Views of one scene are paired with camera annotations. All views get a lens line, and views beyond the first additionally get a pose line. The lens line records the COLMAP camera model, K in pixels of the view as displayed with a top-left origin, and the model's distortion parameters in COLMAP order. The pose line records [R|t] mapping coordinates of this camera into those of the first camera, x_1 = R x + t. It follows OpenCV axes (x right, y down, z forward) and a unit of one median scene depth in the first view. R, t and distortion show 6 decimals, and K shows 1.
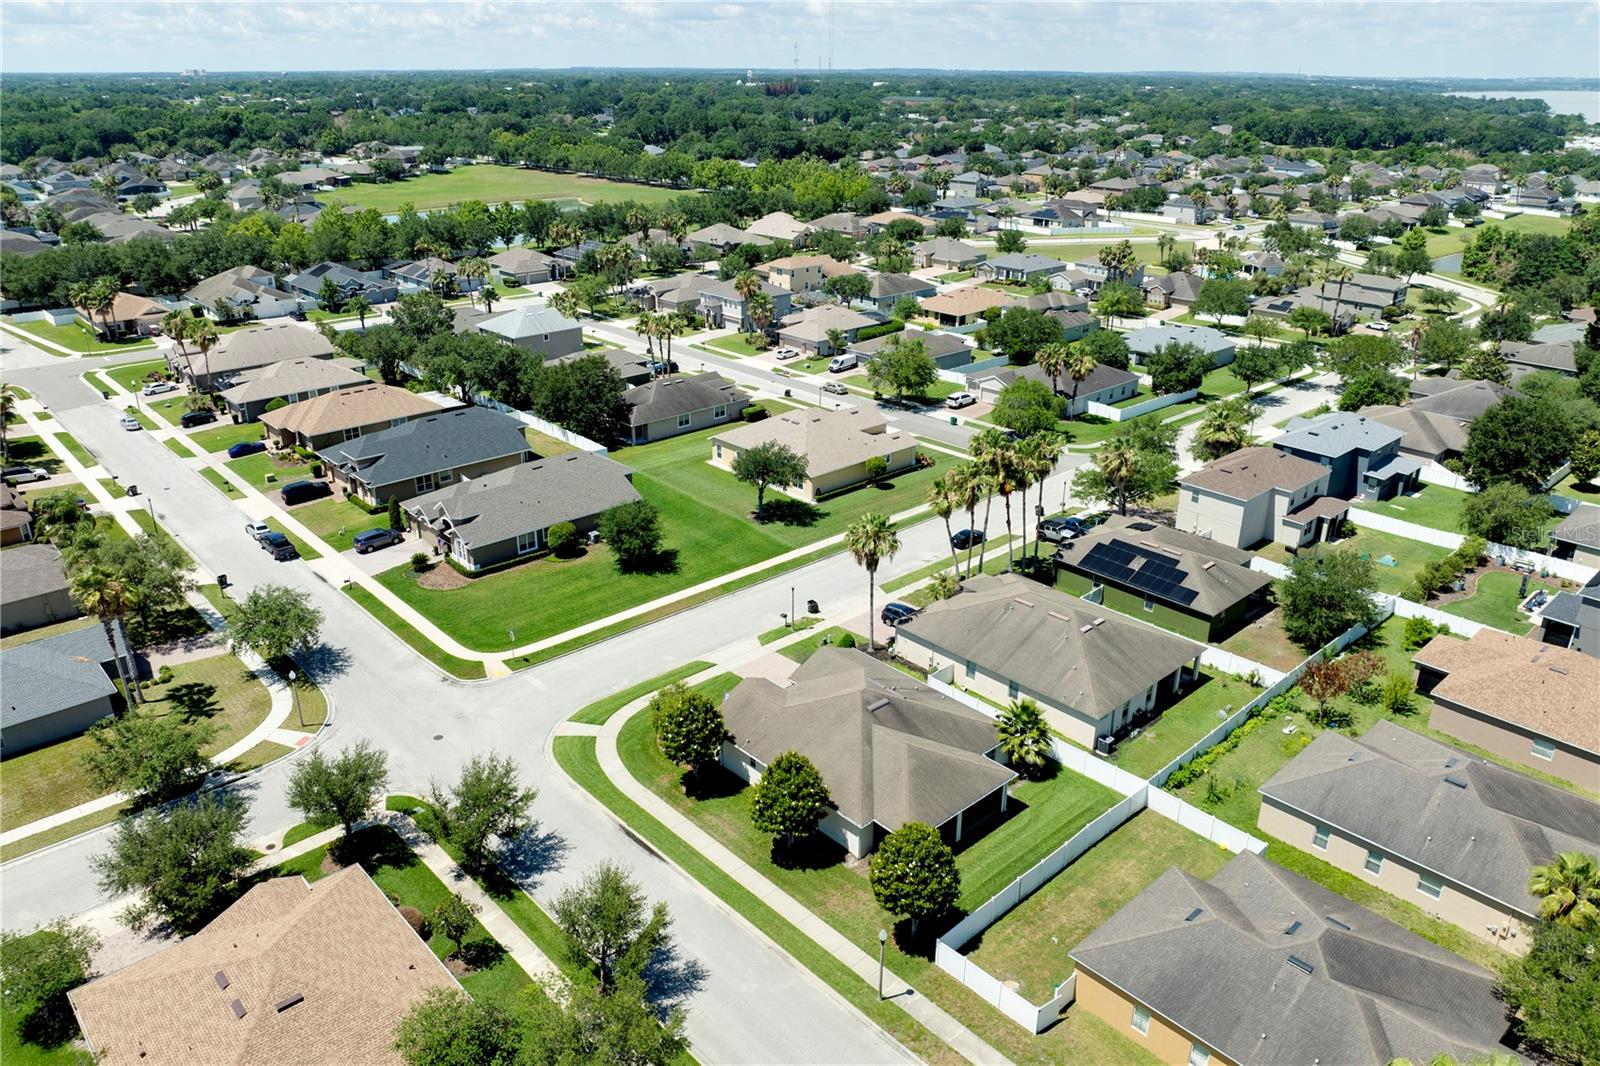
lens RADIAL K [[1126.7, 0, 800.0], [0, 1126.7, 533.0], [0, 0, 1]] dist [-0.024038, -0.029068]
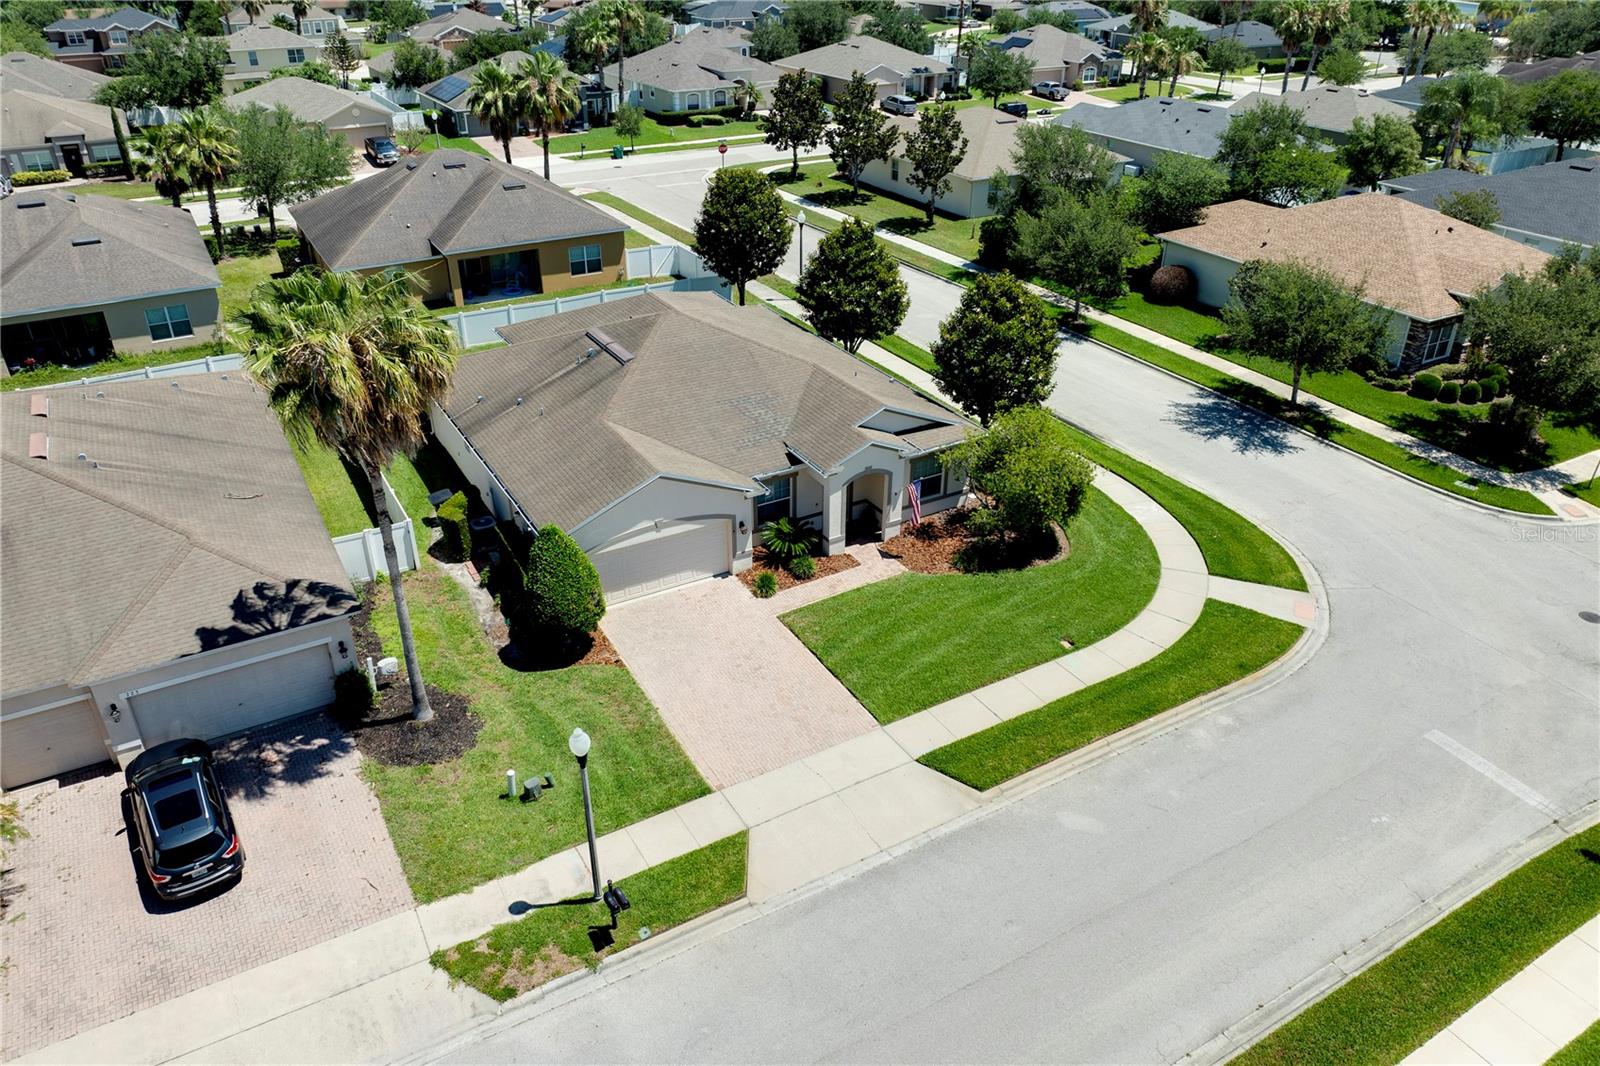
lens RADIAL K [[1126.7, 0, 800.0], [0, 1126.7, 533.0], [0, 0, 1]] dist [-0.024038, -0.029068]
pose [[-0.975756, -0.113737, 0.186985, -0.079780], [0.077202, 0.620572, 0.780340, -0.141091], [-0.204791, 0.775857, -0.596747, 0.976755]]
